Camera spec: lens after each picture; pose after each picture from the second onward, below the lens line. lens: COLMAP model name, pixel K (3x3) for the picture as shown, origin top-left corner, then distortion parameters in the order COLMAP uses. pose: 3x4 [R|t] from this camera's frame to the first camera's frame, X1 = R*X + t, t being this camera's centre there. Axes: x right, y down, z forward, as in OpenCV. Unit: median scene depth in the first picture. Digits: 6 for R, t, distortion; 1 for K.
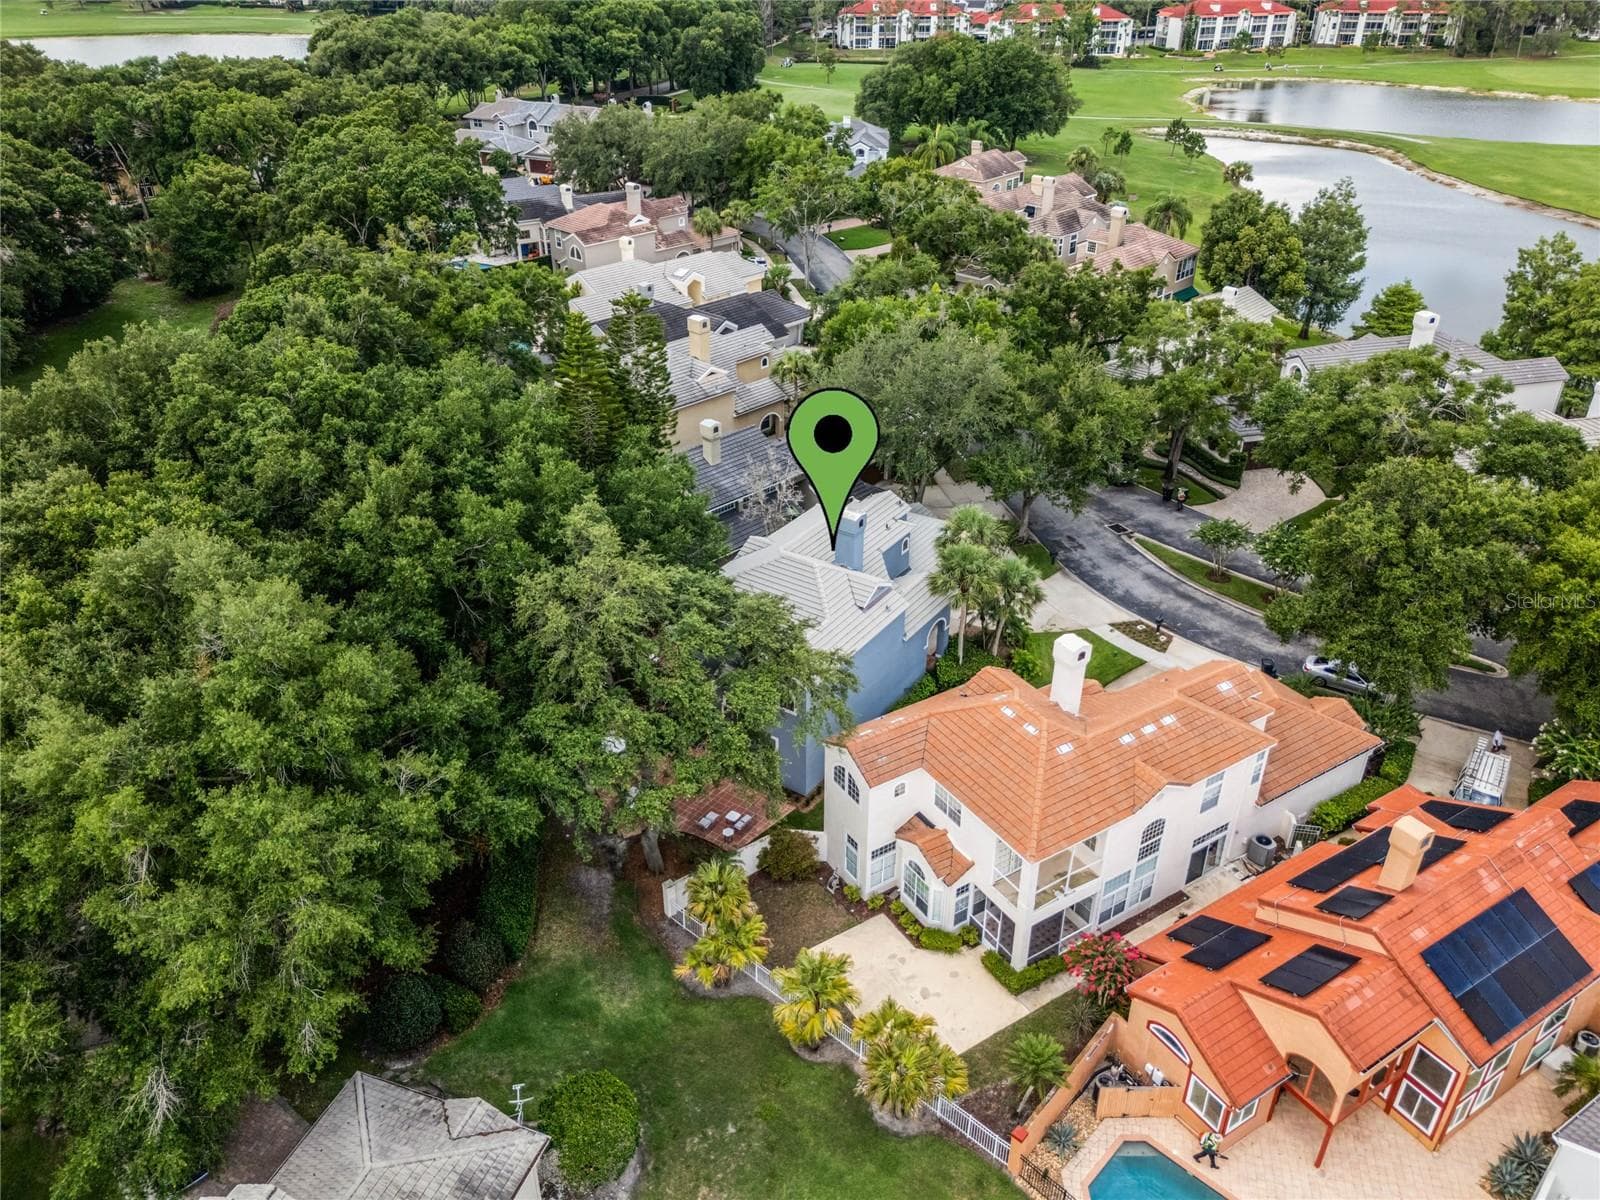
lens RADIAL K [[1190.3, 0, 800.0], [0, 1190.3, 600.0], [0, 0, 1]] dist [0.100641, -0.094611]
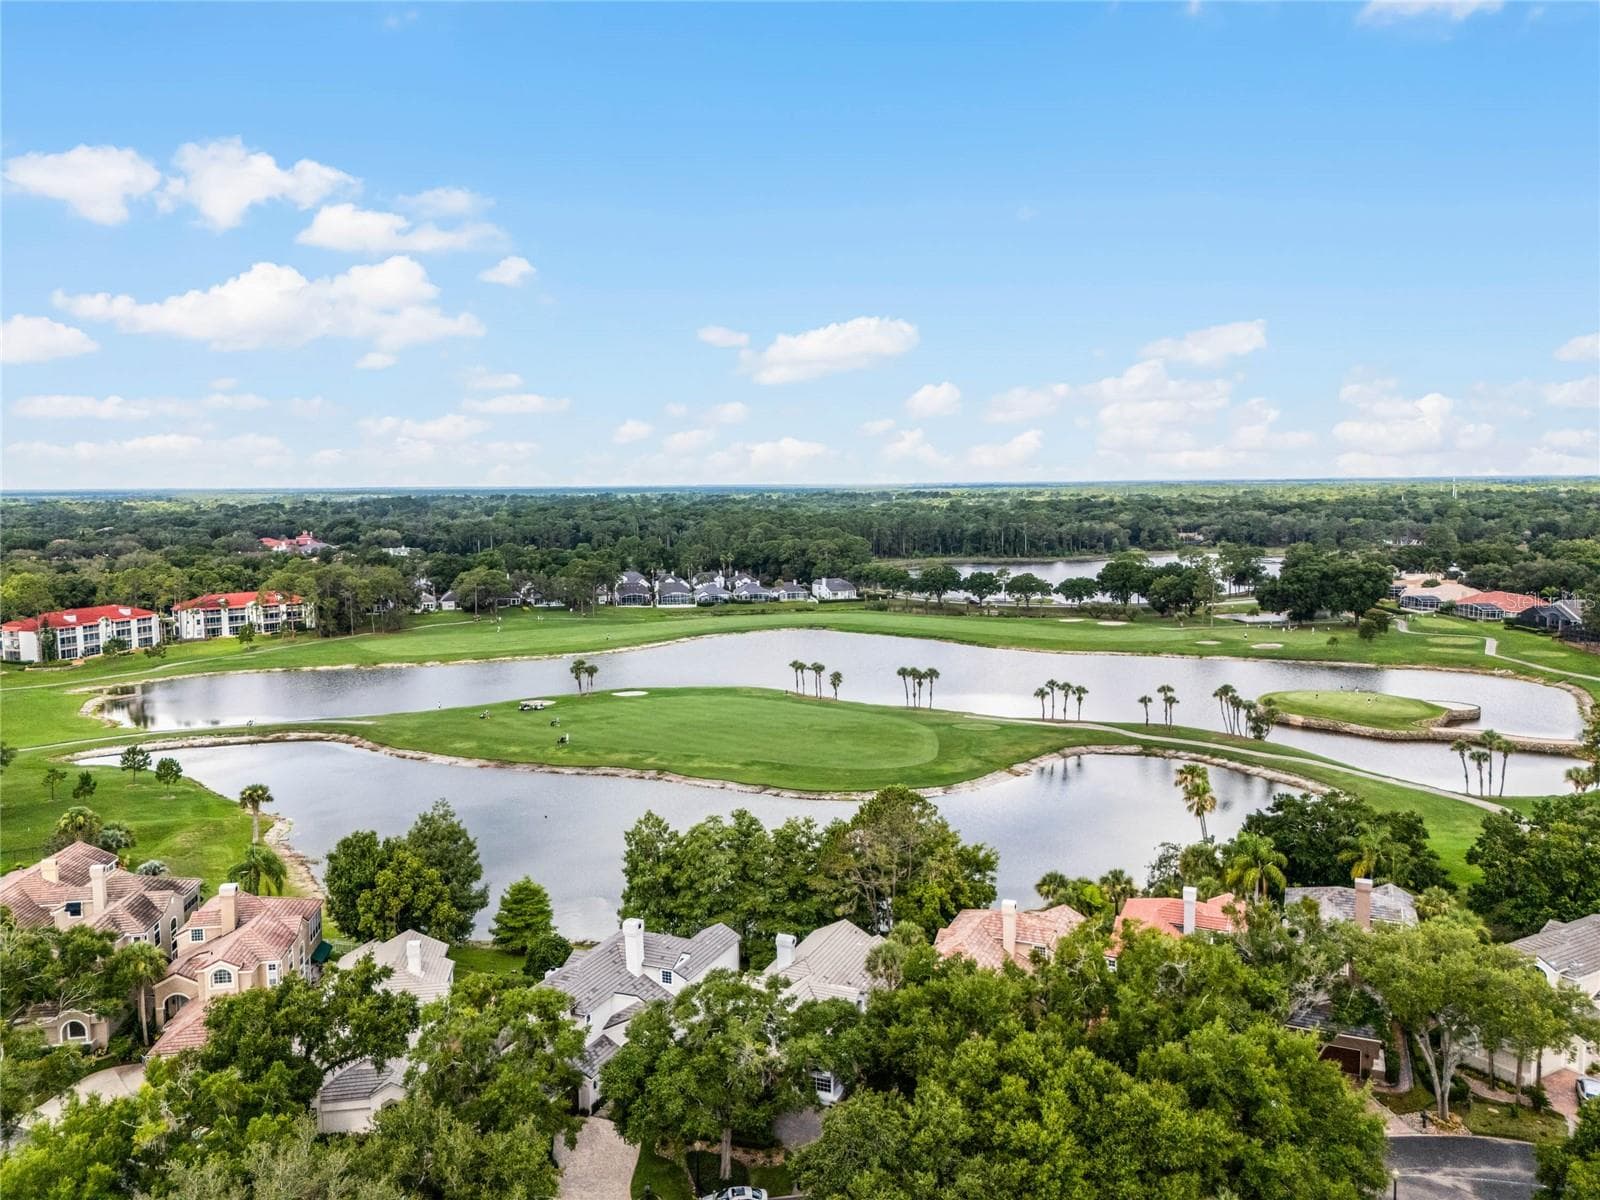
lens RADIAL K [[1190.3, 0, 800.0], [0, 1190.3, 600.0], [0, 0, 1]] dist [0.100641, -0.094611]
pose [[0.616107, -0.088203, 0.782708, -0.061541], [0.405276, 0.887578, -0.218992, -0.064034], [-0.675399, 0.452135, 0.582589, 0.054326]]
